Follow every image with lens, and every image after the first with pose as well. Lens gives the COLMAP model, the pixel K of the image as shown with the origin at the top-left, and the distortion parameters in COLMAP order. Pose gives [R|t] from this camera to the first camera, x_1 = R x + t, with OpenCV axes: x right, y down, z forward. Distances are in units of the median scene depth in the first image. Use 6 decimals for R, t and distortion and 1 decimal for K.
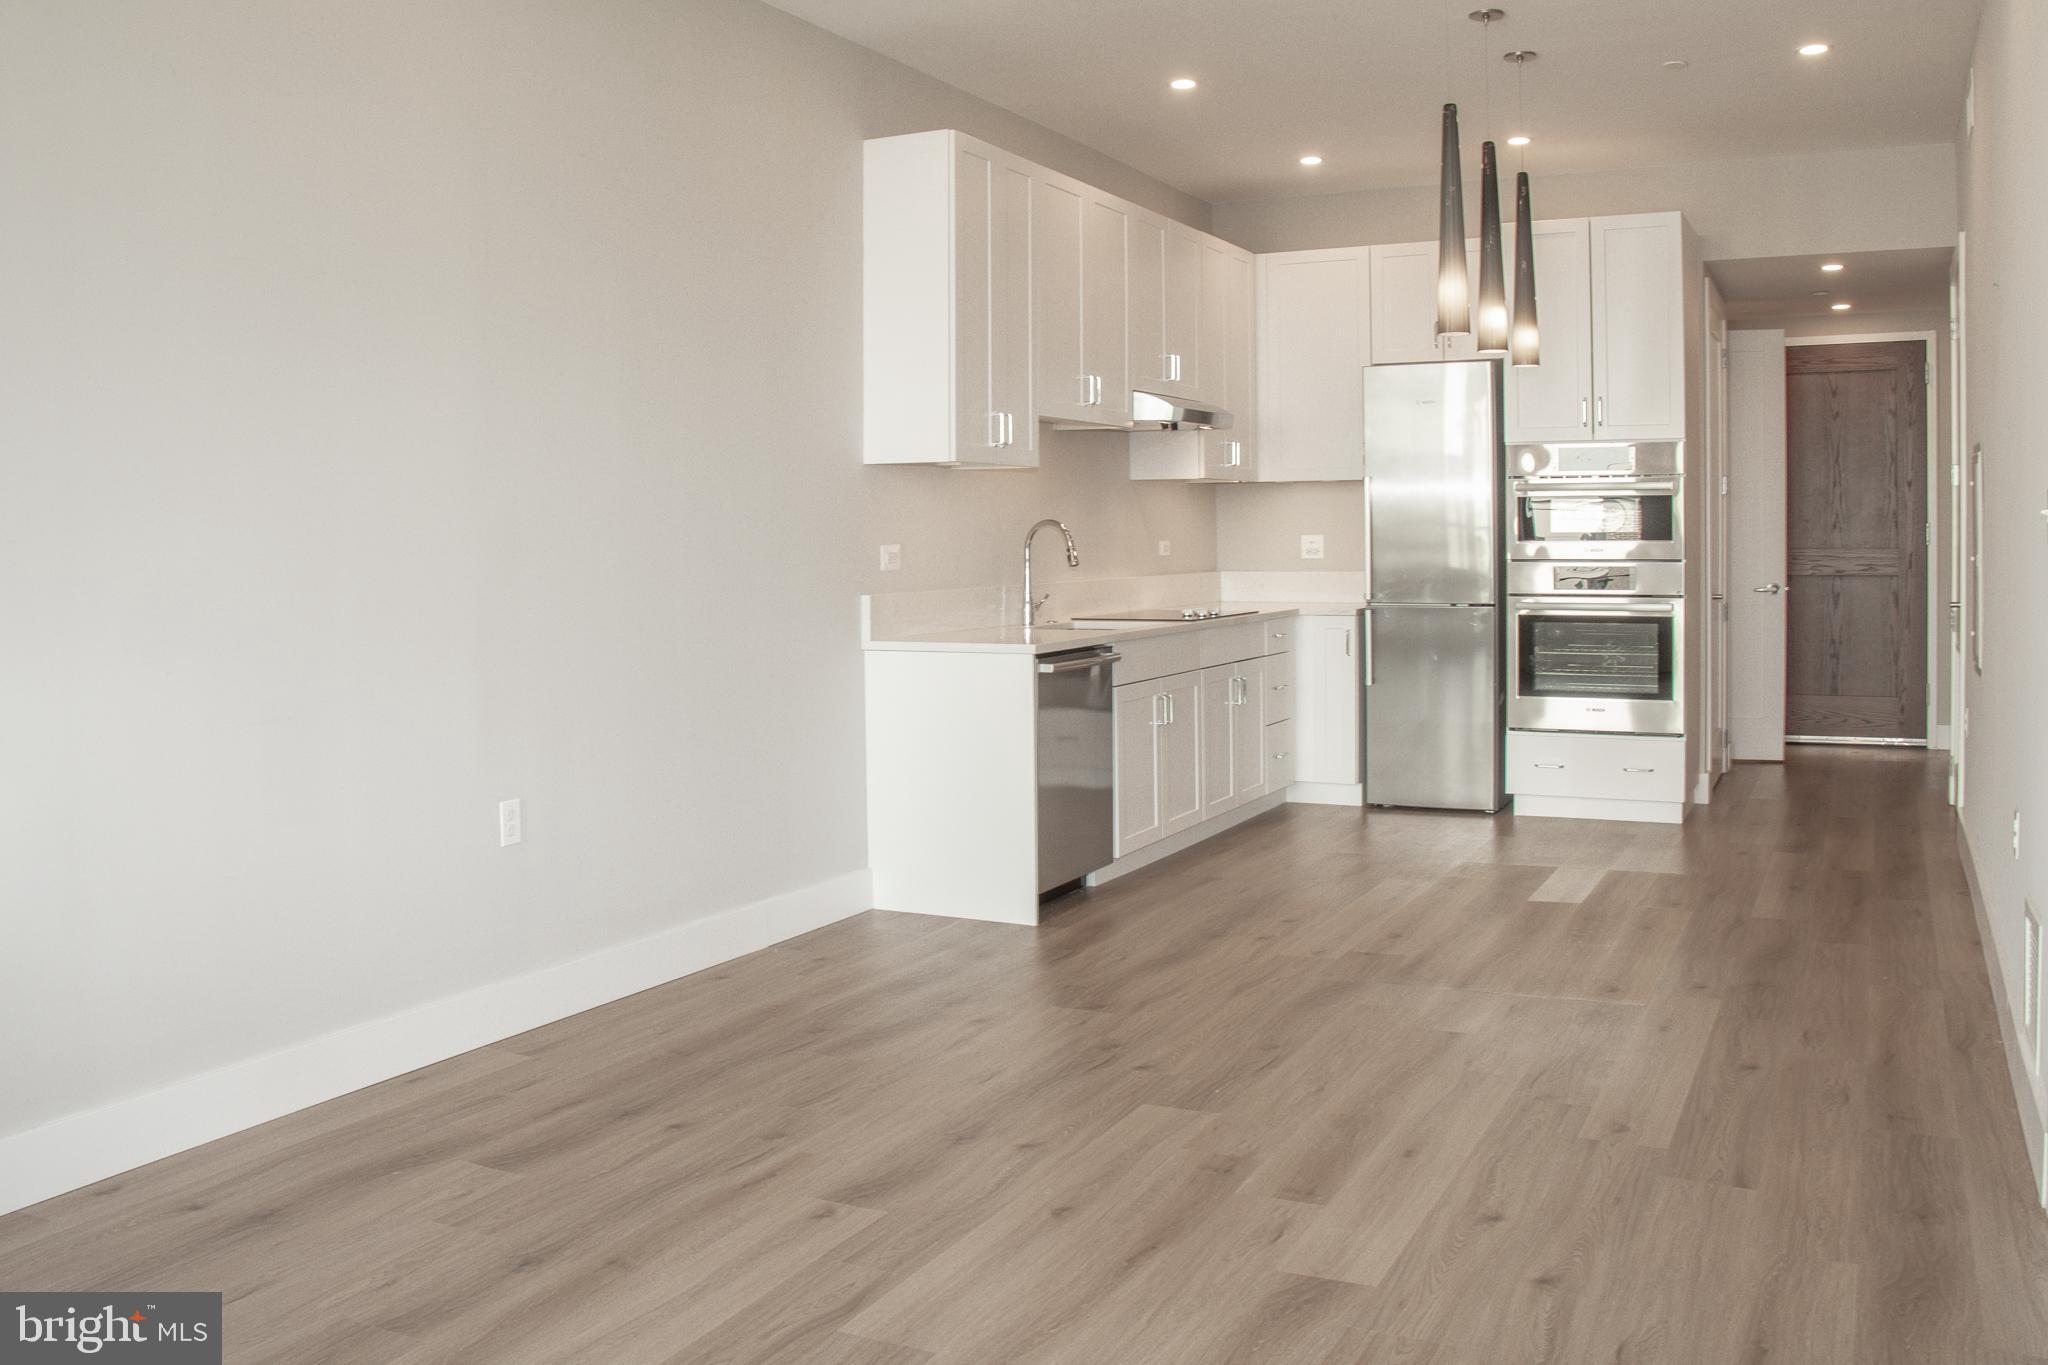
lens RADIAL K [[1766.2, 0, 1050.9], [0, 1766.2, 637.3], [0, 0, 1]] dist [-0.171008, 0.131977]
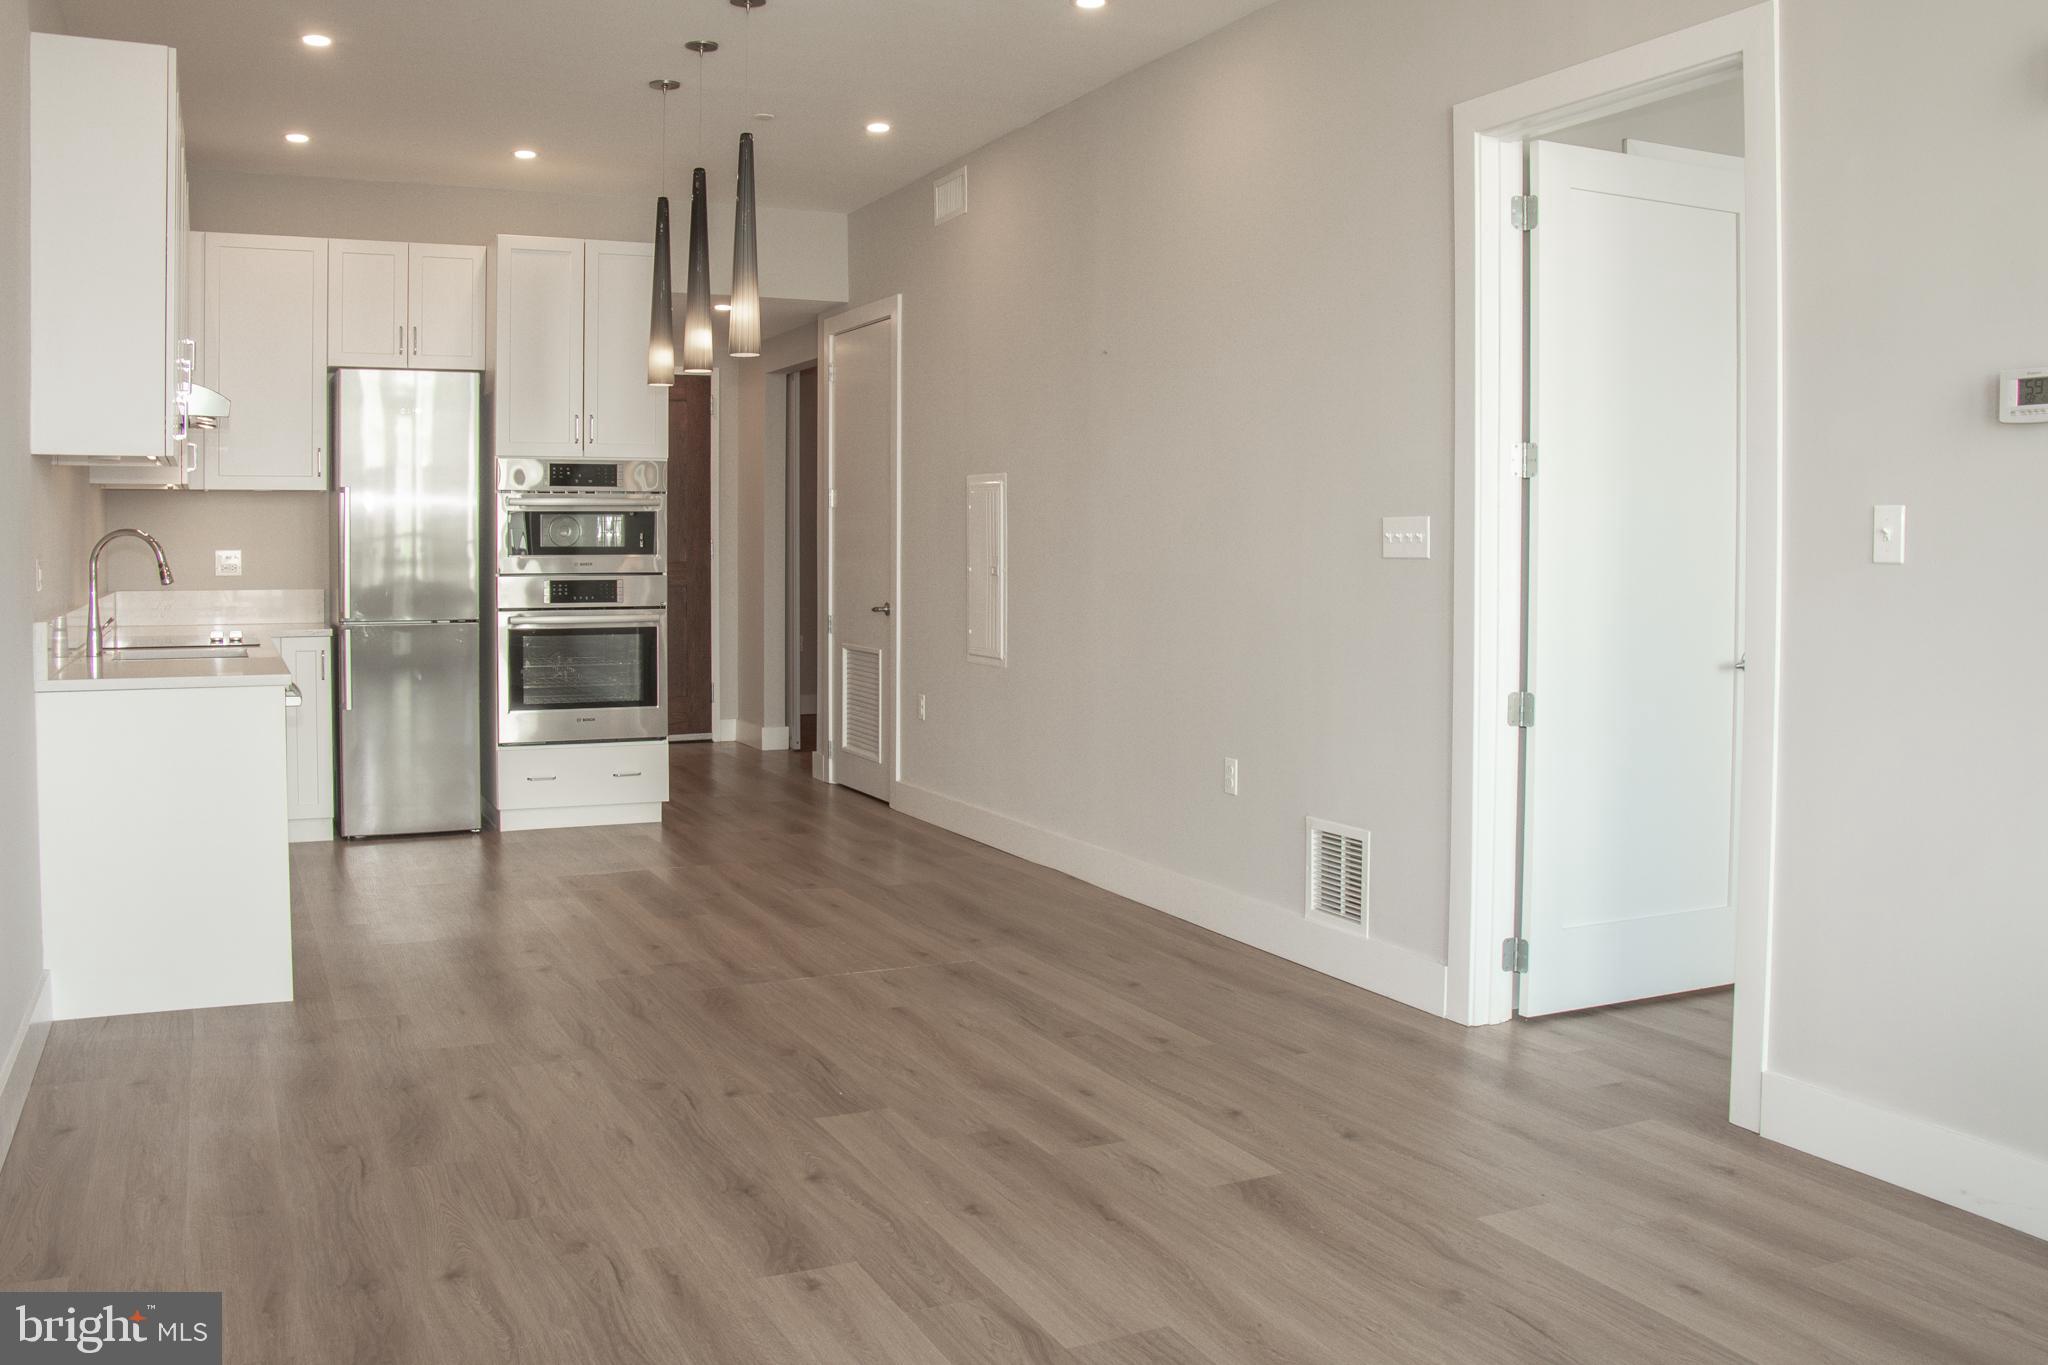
lens RADIAL K [[1766.2, 0, 1055.8], [0, 1766.2, 685.1], [0, 0, 1]] dist [-0.171008, 0.131977]
pose [[0.611481, -0.049307, 0.789721, -0.403443], [0.036030, 0.998756, 0.034460, -0.005187], [-0.790438, 0.007382, 0.612498, 0.179261]]
